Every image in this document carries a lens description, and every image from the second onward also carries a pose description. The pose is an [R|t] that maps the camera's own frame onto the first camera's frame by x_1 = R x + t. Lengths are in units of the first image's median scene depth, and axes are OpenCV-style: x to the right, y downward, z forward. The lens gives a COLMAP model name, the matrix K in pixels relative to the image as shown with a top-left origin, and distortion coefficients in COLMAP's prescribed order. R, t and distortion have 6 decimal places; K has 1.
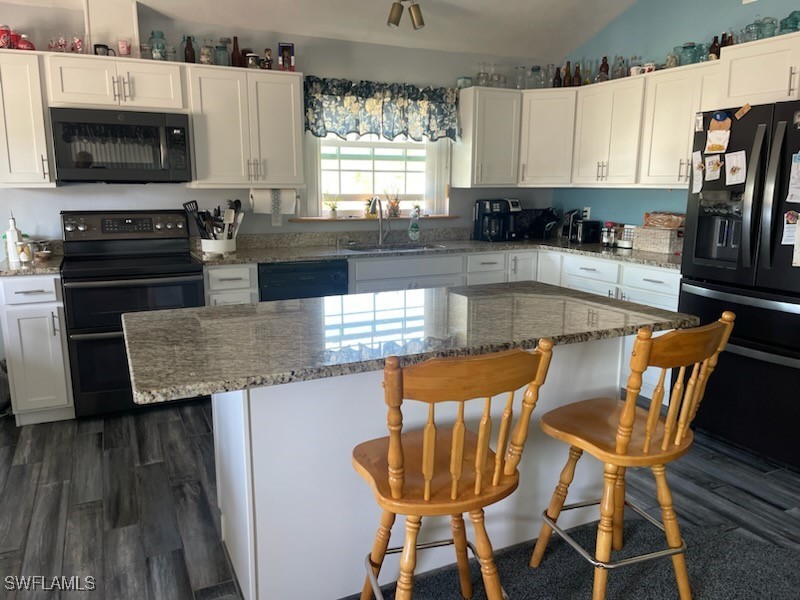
lens RADIAL K [[602.0, 0, 400.0], [0, 602.0, 300.0], [0, 0, 1]] dist [0.062236, -0.074773]
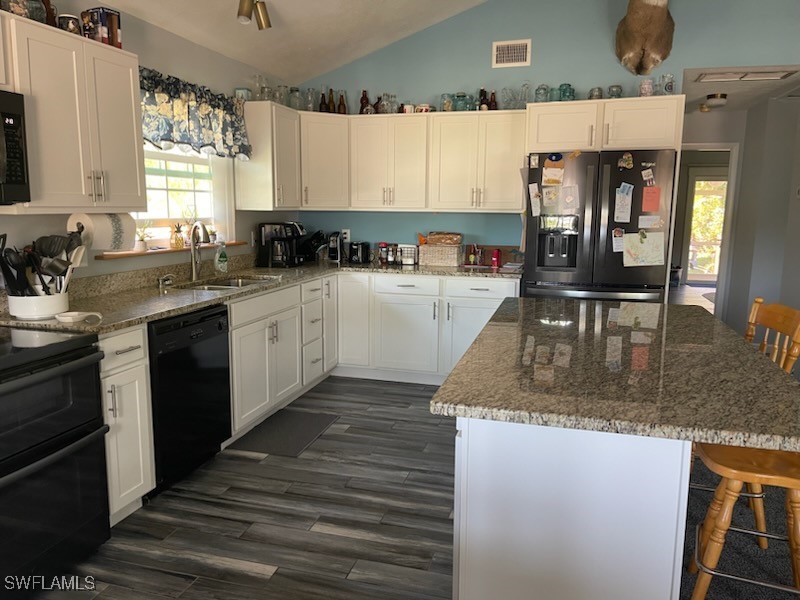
lens RADIAL K [[597.4, 0, 393.1], [0, 597.4, 301.5], [0, 0, 1]] dist [0.062635, -0.088481]
pose [[0.666106, -0.114199, 0.737063, -0.472313], [0.135119, 0.990334, 0.031329, -0.056554], [-0.733516, 0.078723, 0.675098, 0.278333]]
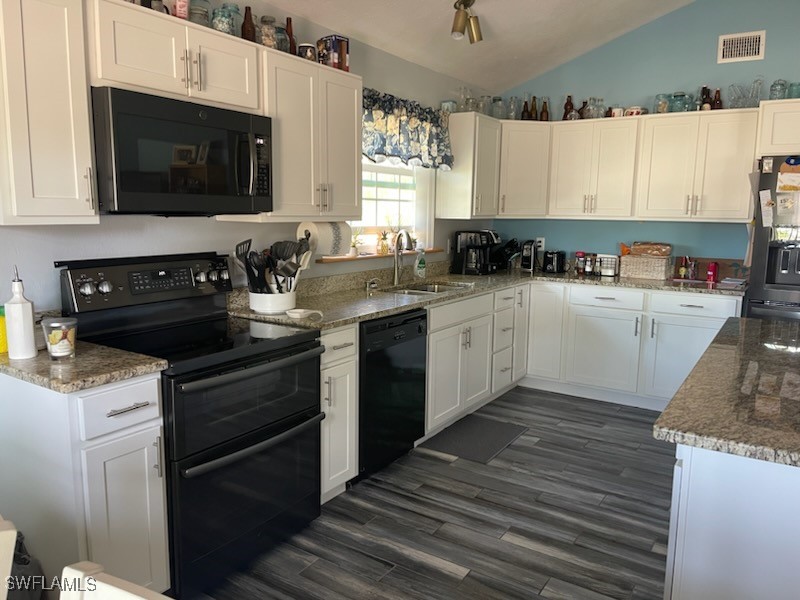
lens RADIAL K [[597.4, 0, 393.1], [0, 597.4, 301.5], [0, 0, 1]] dist [0.062635, -0.088481]
pose [[0.856916, -0.069286, 0.510778, -0.493869], [0.087888, 0.996054, -0.012333, -0.061150], [-0.507908, 0.055460, 0.859624, 0.286754]]
